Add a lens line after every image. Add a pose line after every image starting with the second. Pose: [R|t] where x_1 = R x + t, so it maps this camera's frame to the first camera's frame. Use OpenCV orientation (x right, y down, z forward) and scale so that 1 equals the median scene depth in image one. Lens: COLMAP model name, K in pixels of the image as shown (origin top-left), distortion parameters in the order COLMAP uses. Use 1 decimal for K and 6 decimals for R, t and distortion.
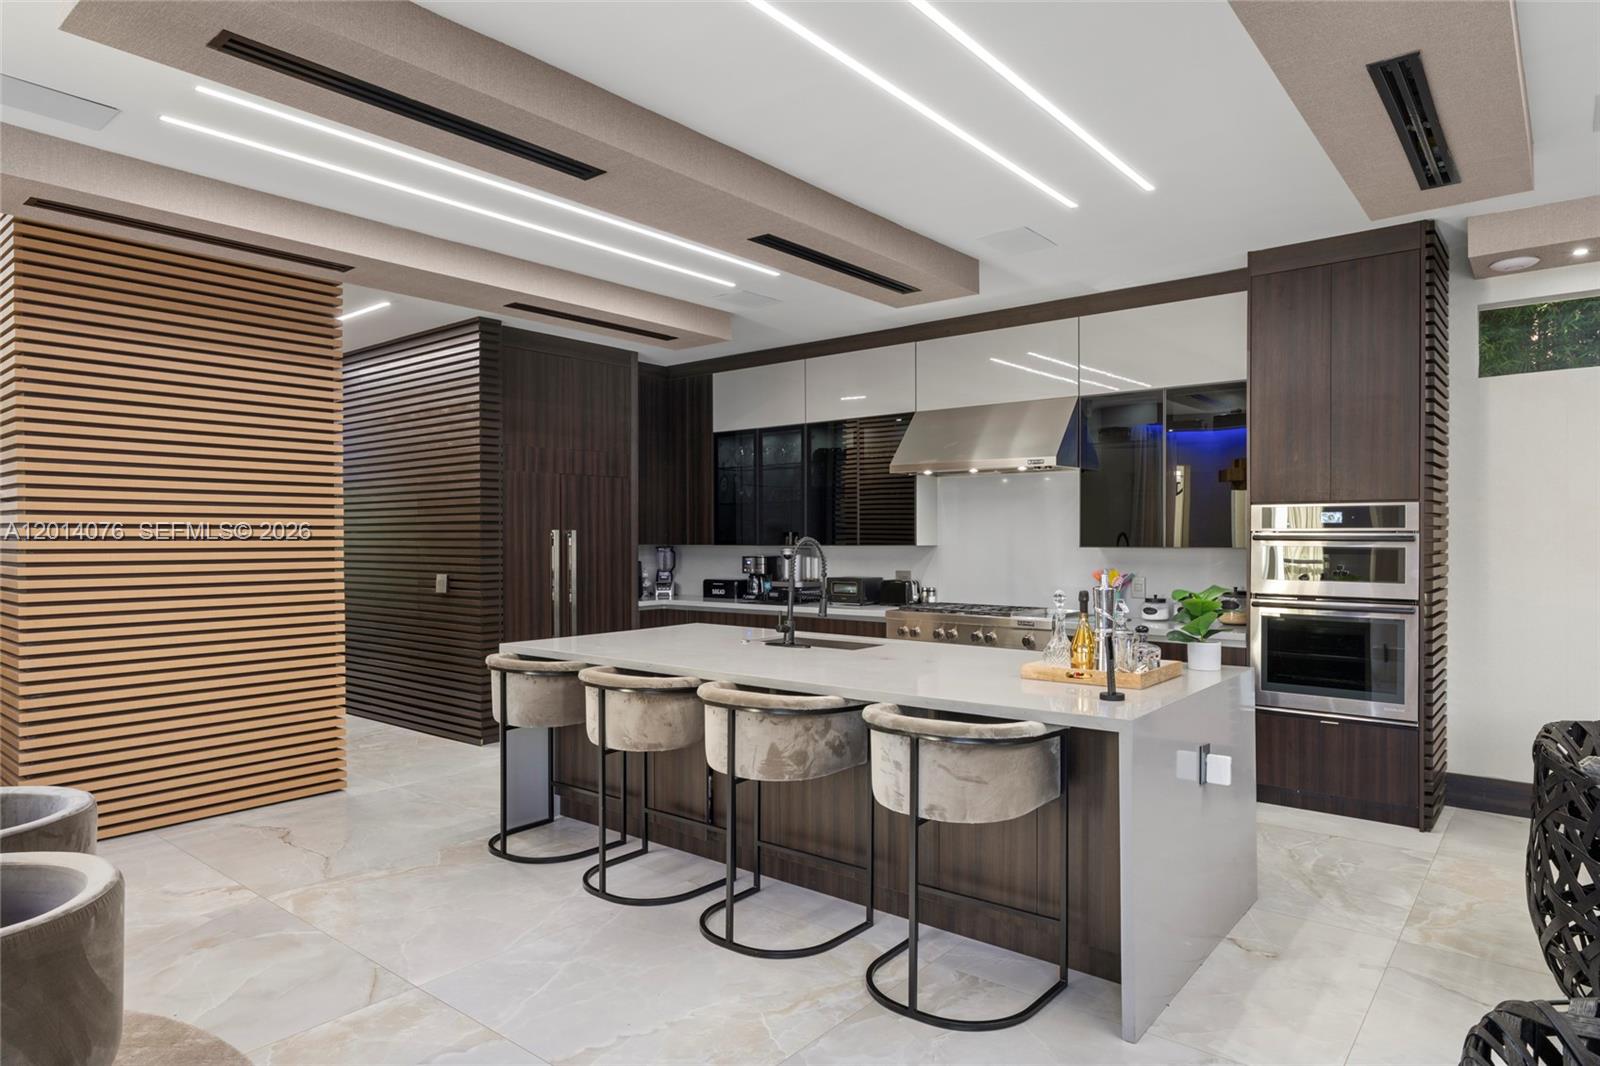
lens RADIAL K [[940.6, 0, 797.5], [0, 940.6, 542.3], [0, 0, 1]] dist [0.005075, -0.000355]
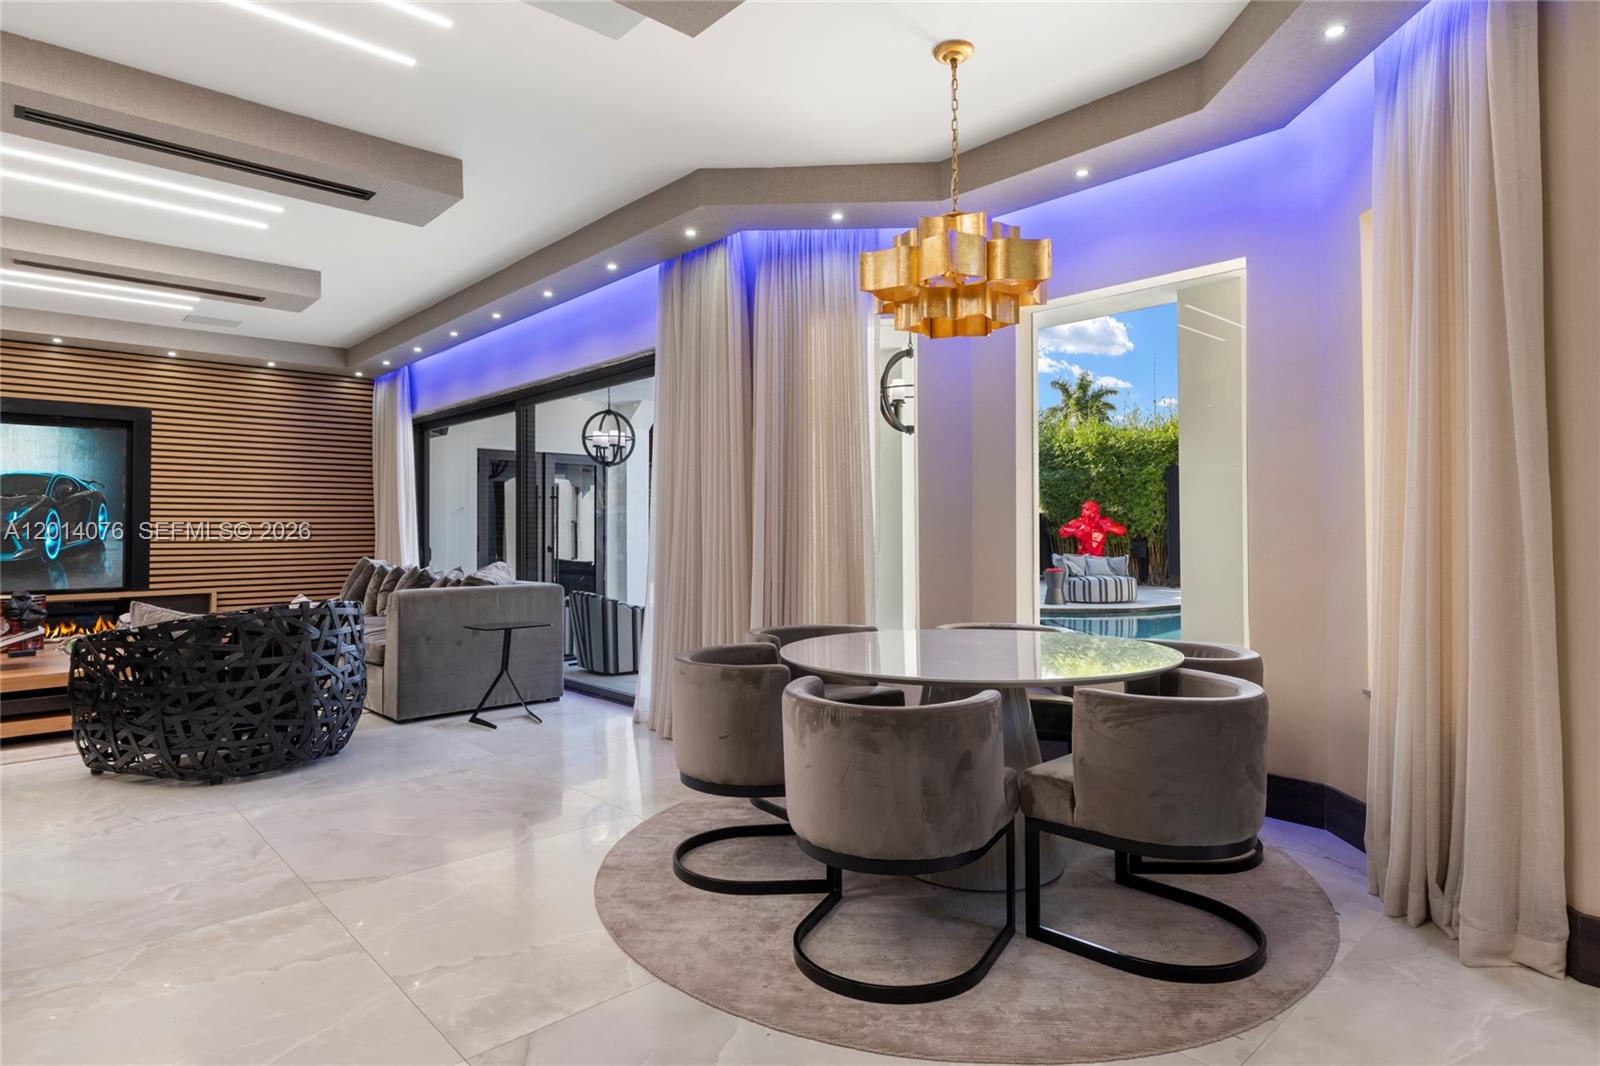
lens RADIAL K [[880.8, 0, 799.1], [0, 880.8, 518.9], [0, 0, 1]] dist [-0.004263, 0.003195]
pose [[-0.990410, 0.008107, 0.137923, -0.564220], [0.007529, 0.999961, -0.004709, 0.058709], [-0.137955, -0.003626, -0.990432, 1.226275]]
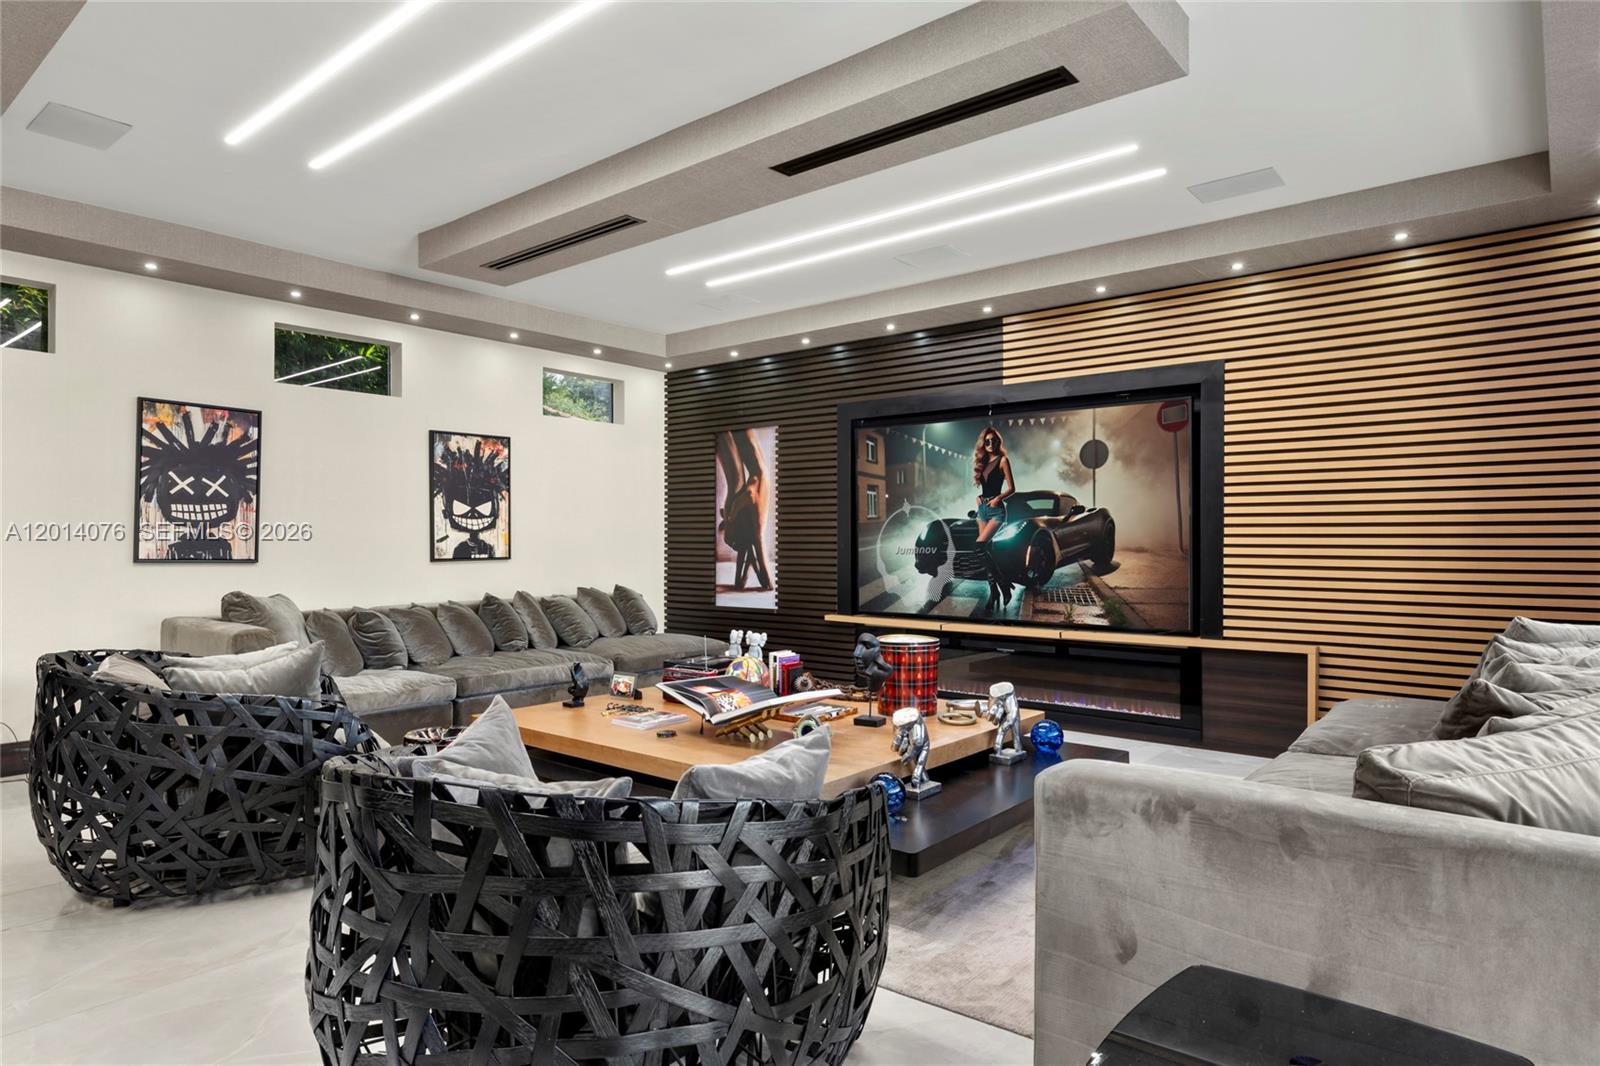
lens RADIAL K [[928.2, 0, 793.9], [0, 928.2, 537.9], [0, 0, 1]] dist [-0.001375, 0.000010]
pose [[0.010915, 0.004159, 0.999932, -0.212527], [0.008042, 0.999959, -0.004247, 0.050801], [-0.999908, 0.008088, 0.010881, 0.084911]]
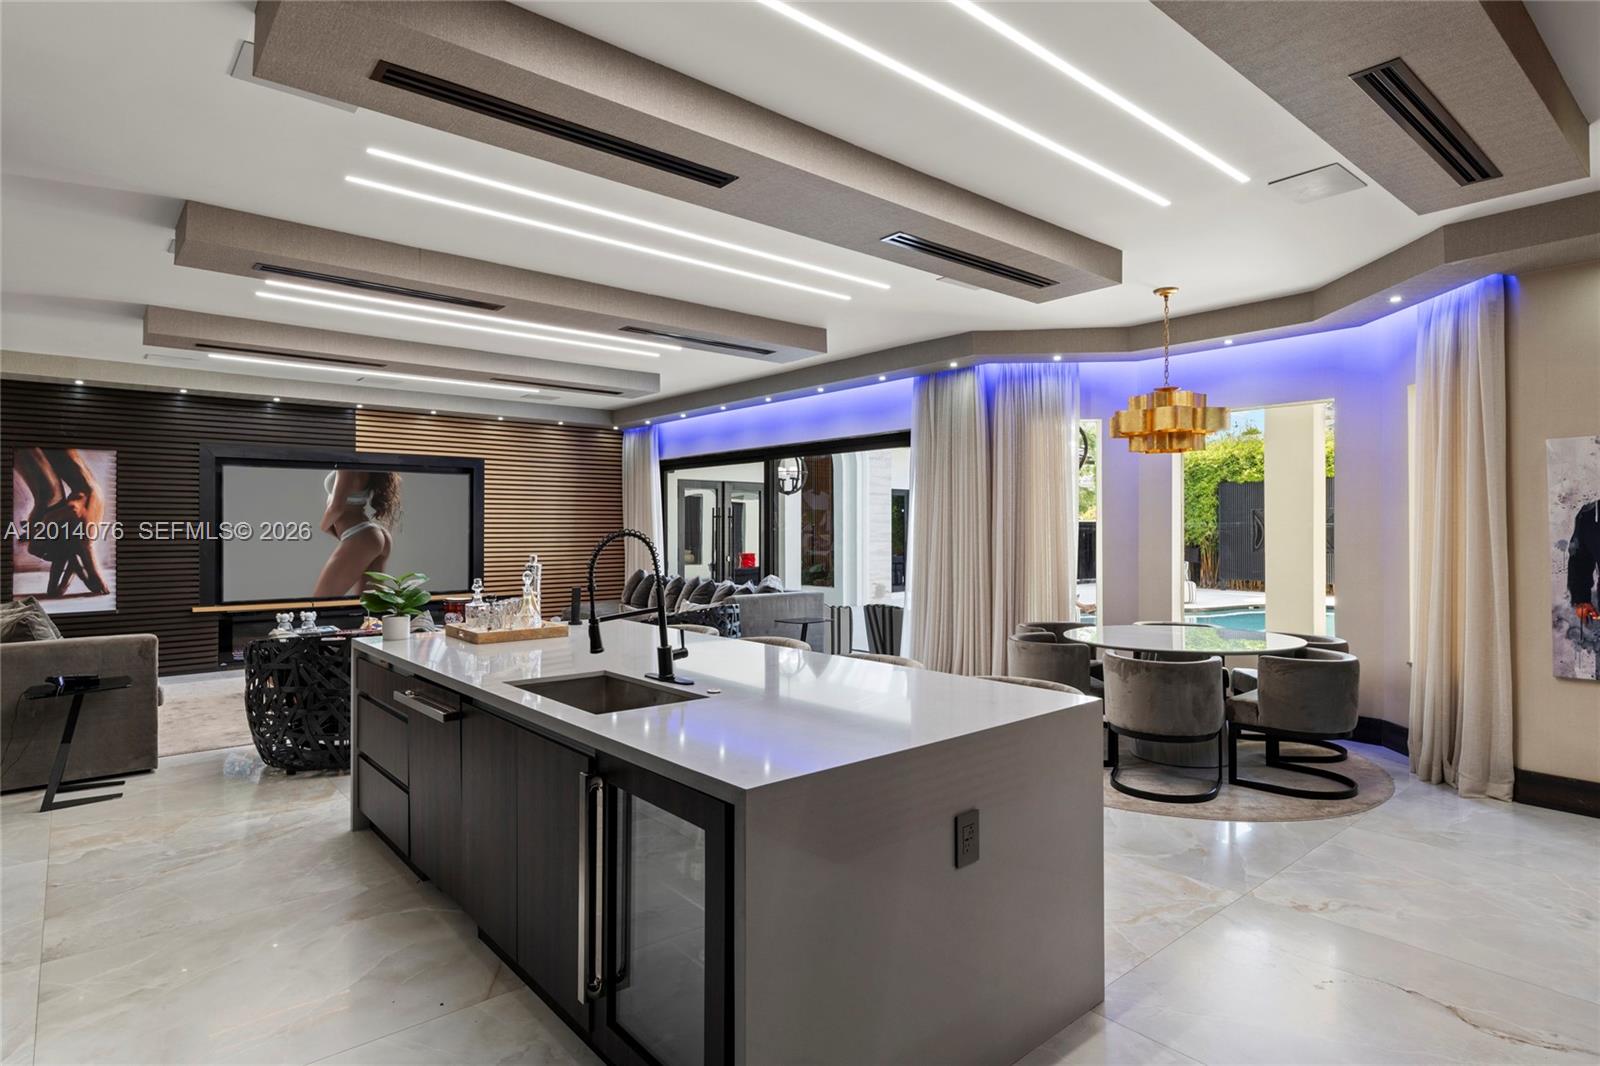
lens RADIAL K [[850.4, 0, 798.4], [0, 850.4, 525.8], [0, 0, 1]] dist [0.001015, 0.001836]
pose [[-0.983961, 0.004158, 0.178337, -0.256022], [0.005117, 0.999975, 0.004916, -0.012715], [-0.178312, 0.005750, -0.983957, 1.854729]]
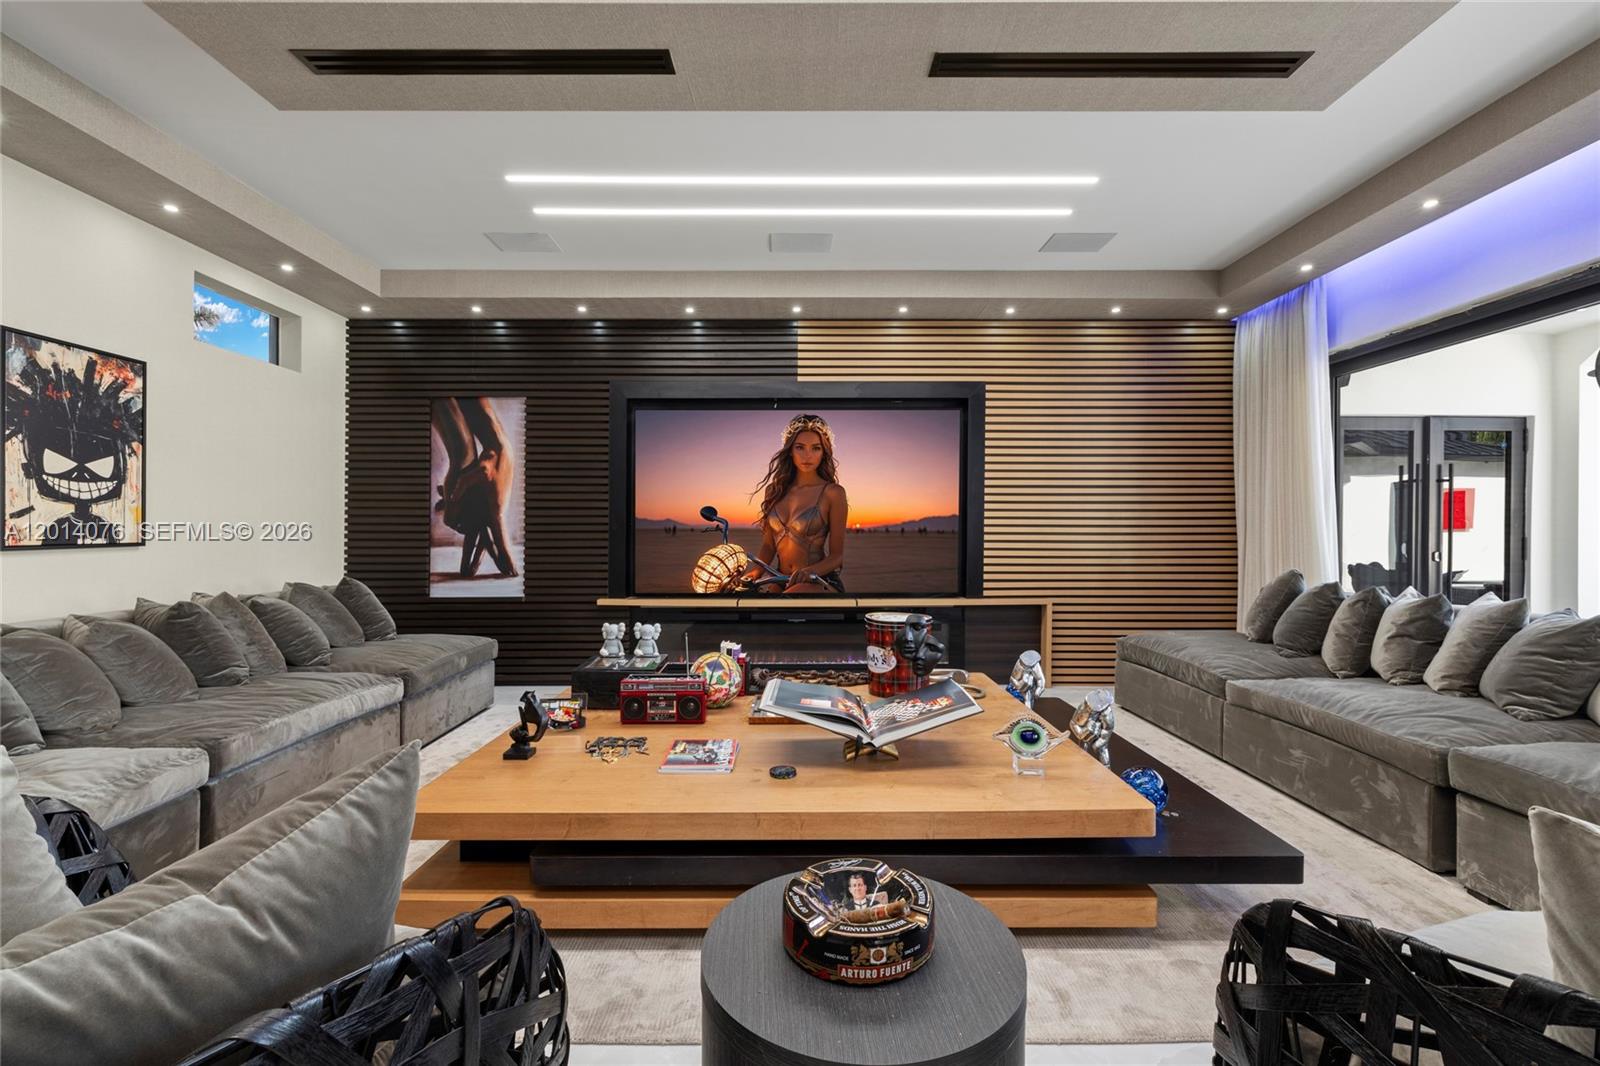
lens RADIAL K [[691.6, 0, 797.6], [0, 691.6, 528.4], [0, 0, 1]] dist [-0.001063, 0.001107]
pose [[-0.634242, 0.005035, 0.773119, 0.365008], [0.007538, 0.999972, -0.000329, 0.064541], [-0.773098, 0.005619, -0.634261, 0.574624]]
